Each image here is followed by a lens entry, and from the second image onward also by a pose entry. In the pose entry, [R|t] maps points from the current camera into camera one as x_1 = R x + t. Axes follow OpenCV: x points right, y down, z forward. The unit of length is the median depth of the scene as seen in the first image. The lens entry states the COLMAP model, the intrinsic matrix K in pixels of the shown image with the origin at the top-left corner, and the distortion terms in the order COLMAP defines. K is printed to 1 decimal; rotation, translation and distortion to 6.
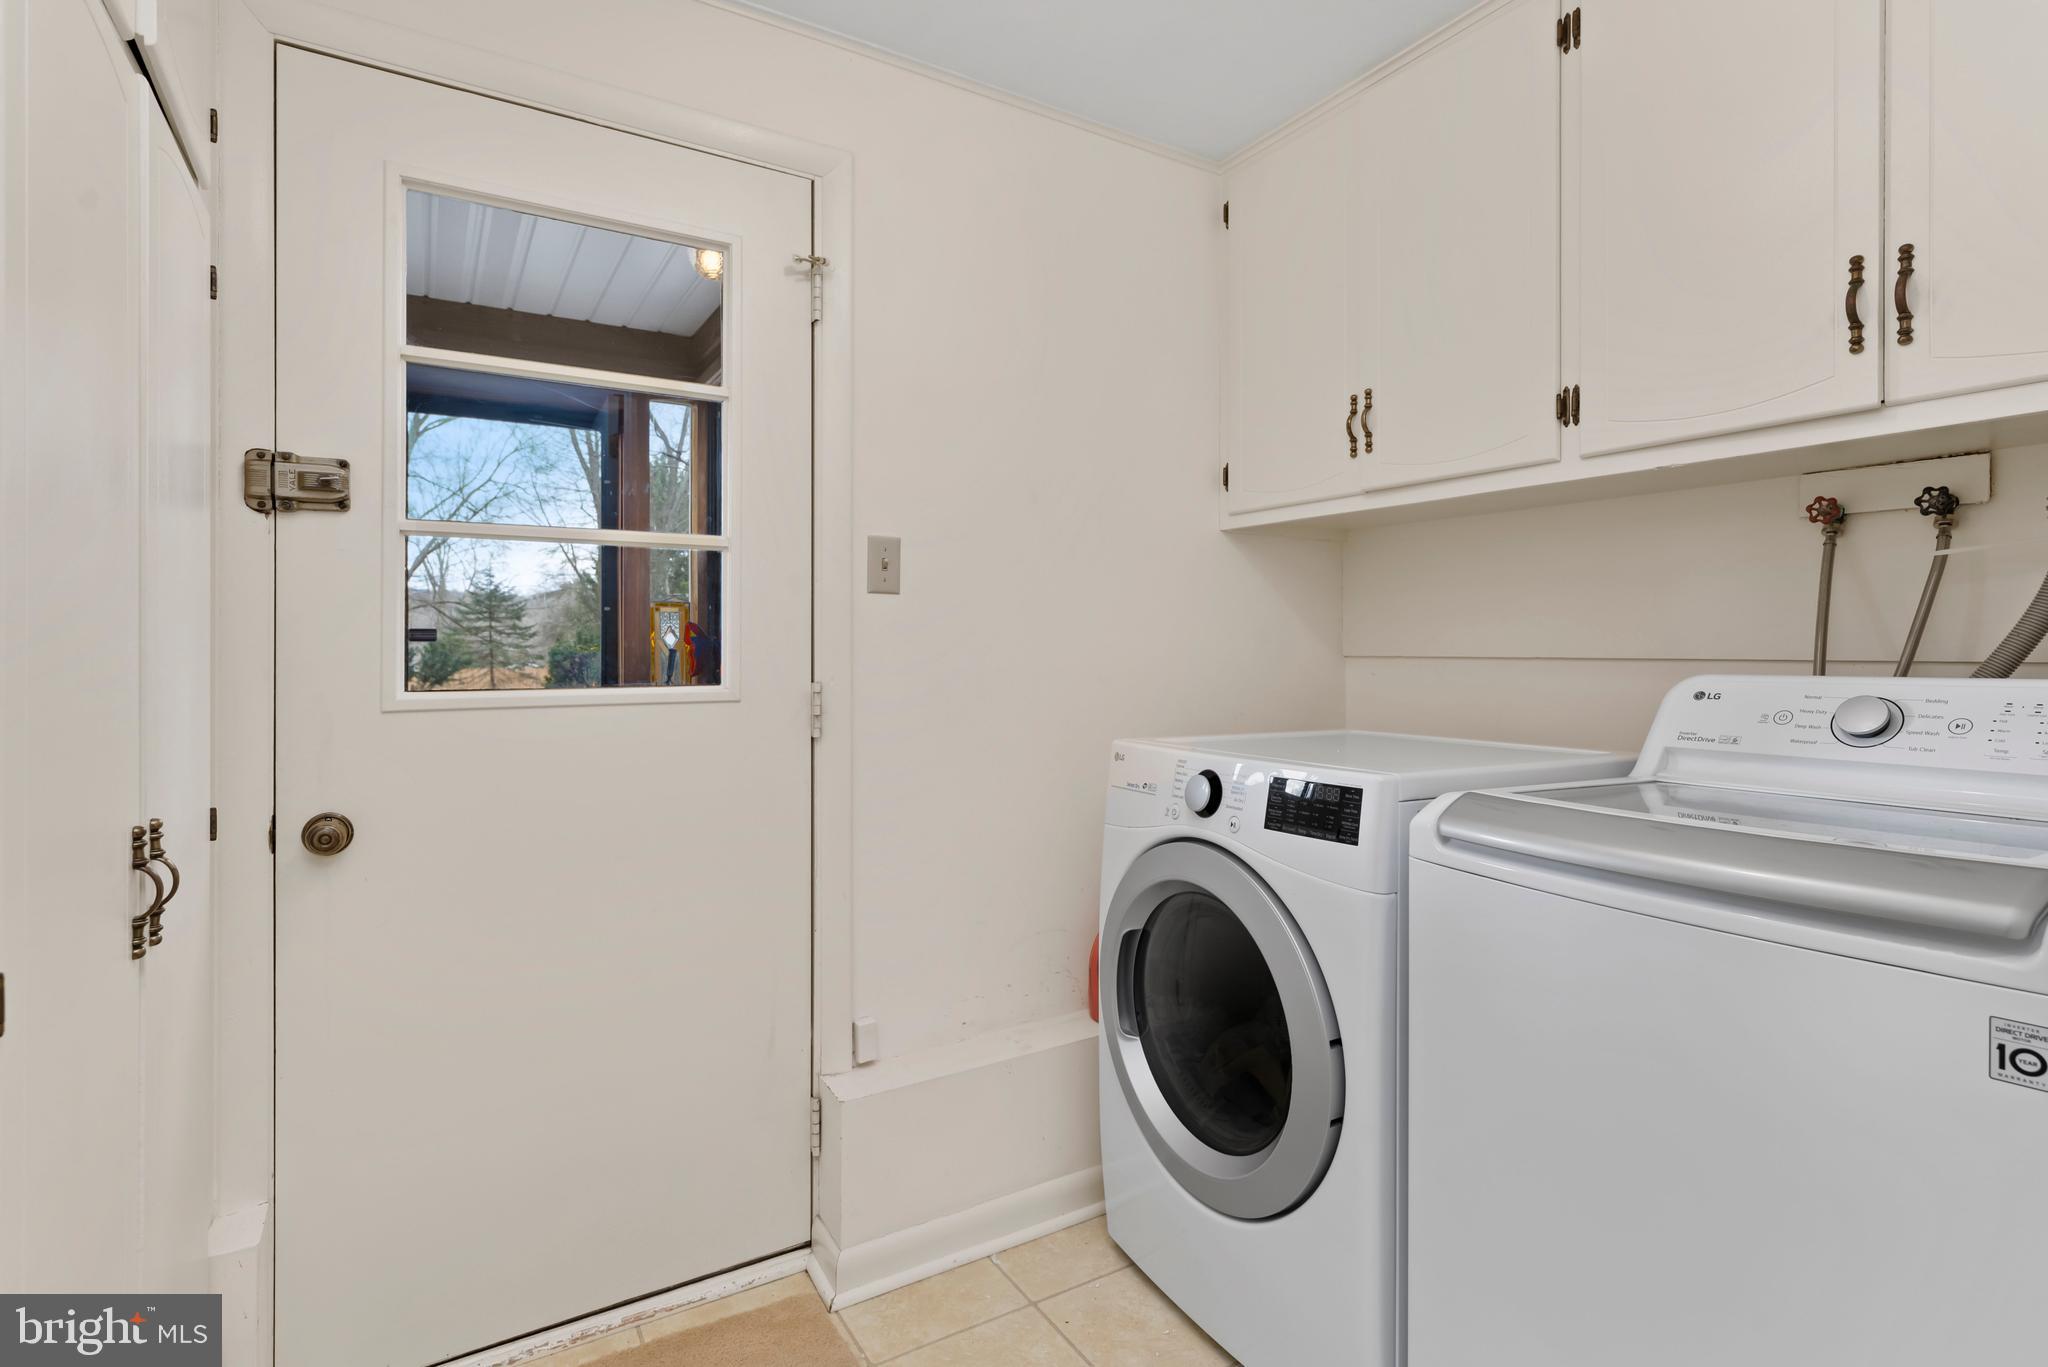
lens RADIAL K [[1010.4, 0, 1025.8], [0, 1010.4, 666.5], [0, 0, 1]] dist [0.002271, -0.001545]
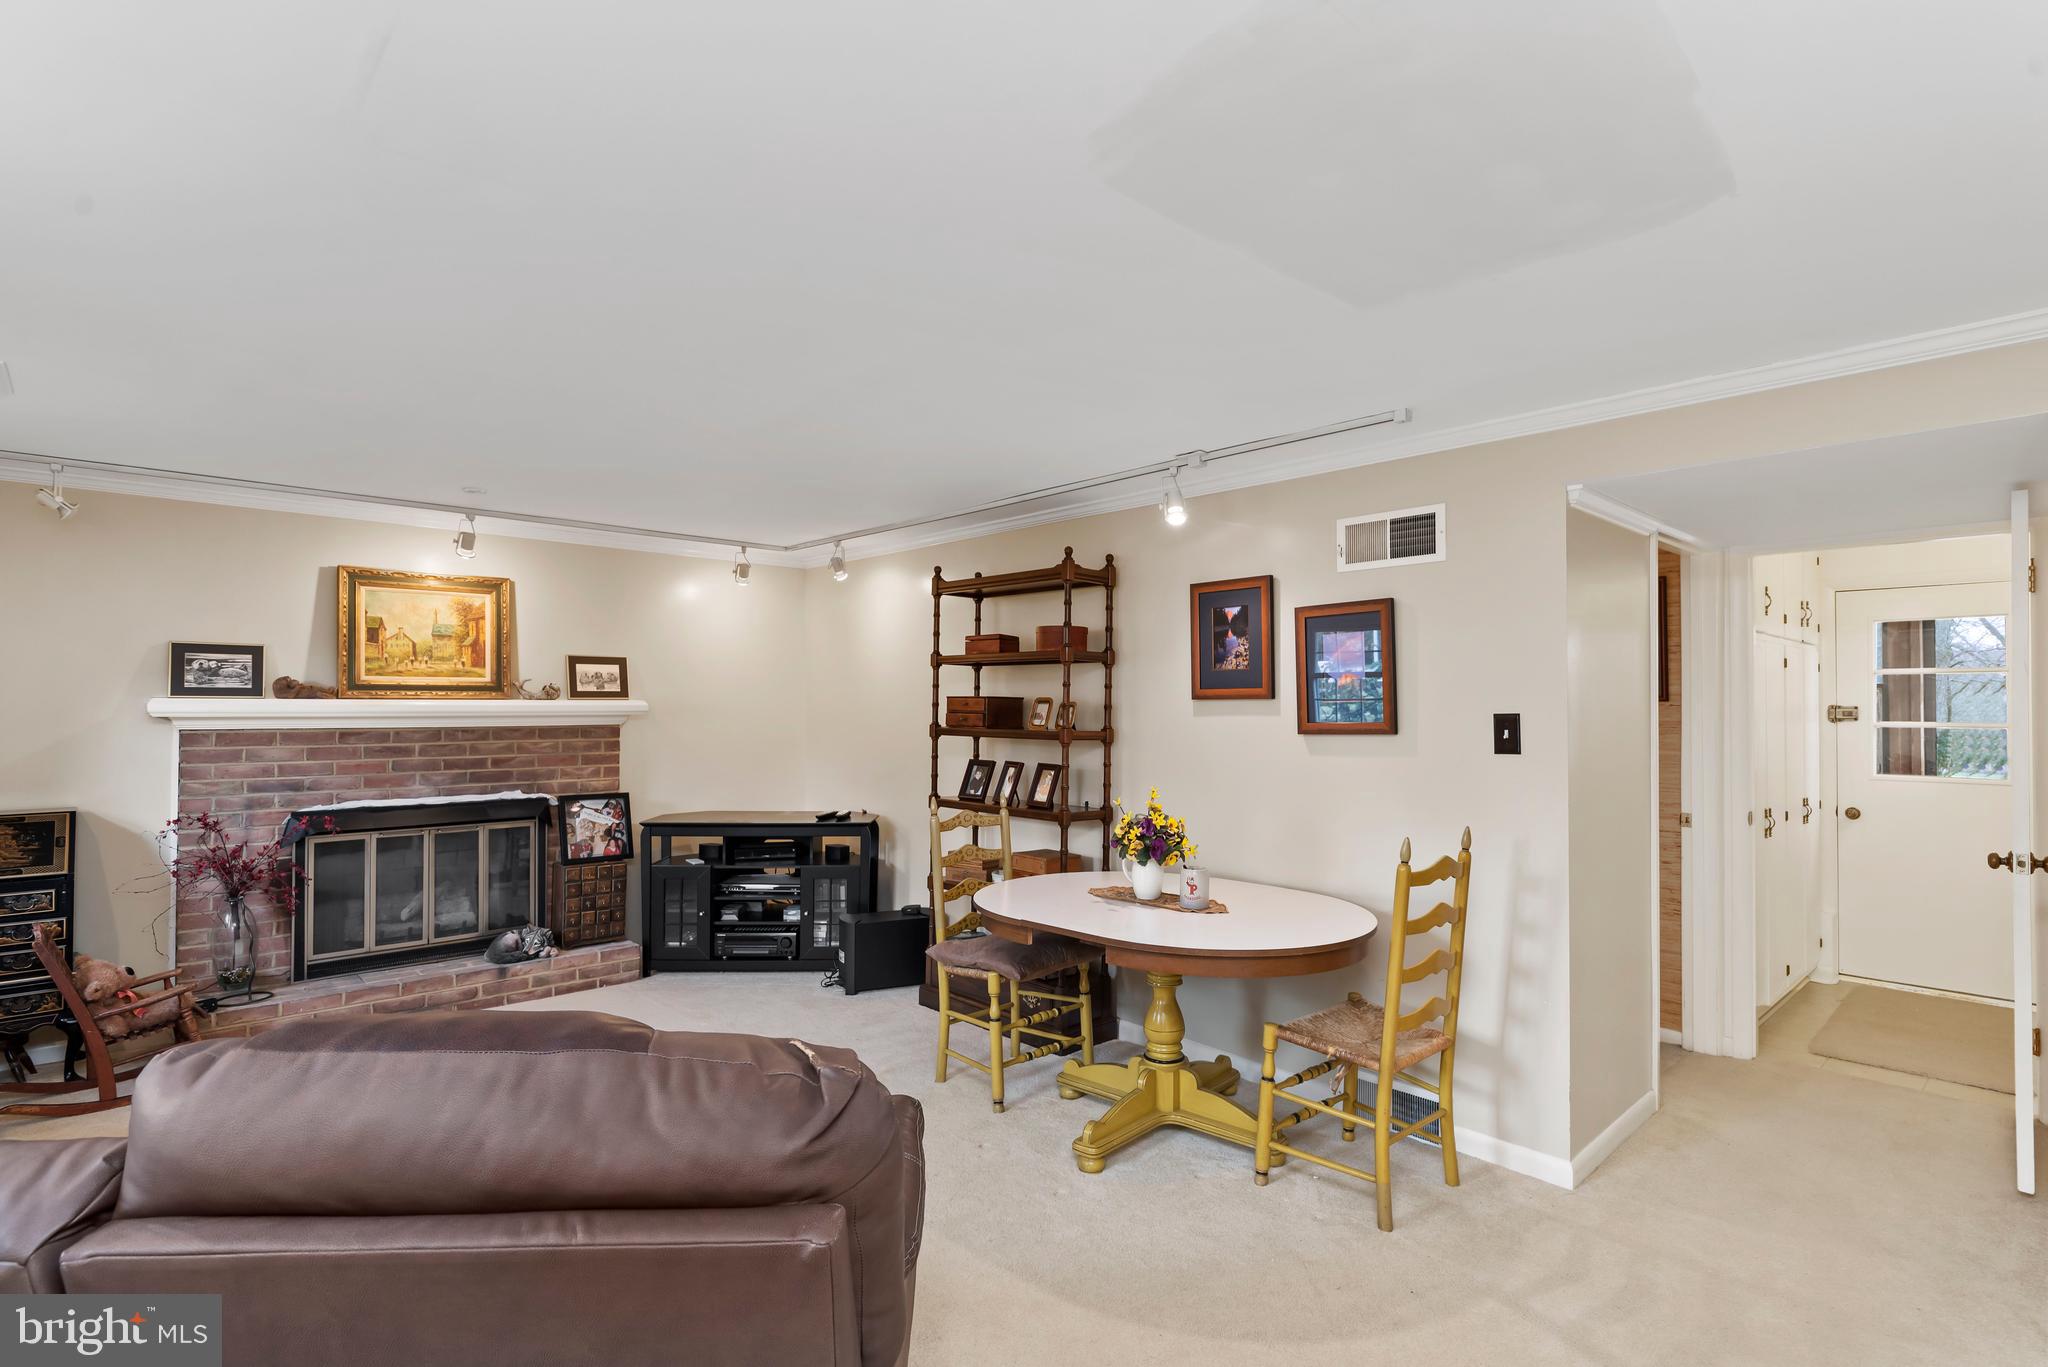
lens RADIAL K [[1010.4, 0, 1074.0], [0, 1010.4, 692.9], [0, 0, 1]] dist [0.002271, -0.001545]
pose [[0.242396, -0.014906, -0.970063, 2.126945], [-0.011636, 0.999765, -0.018270, -0.157703], [0.970108, 0.015716, 0.242165, -2.548706]]
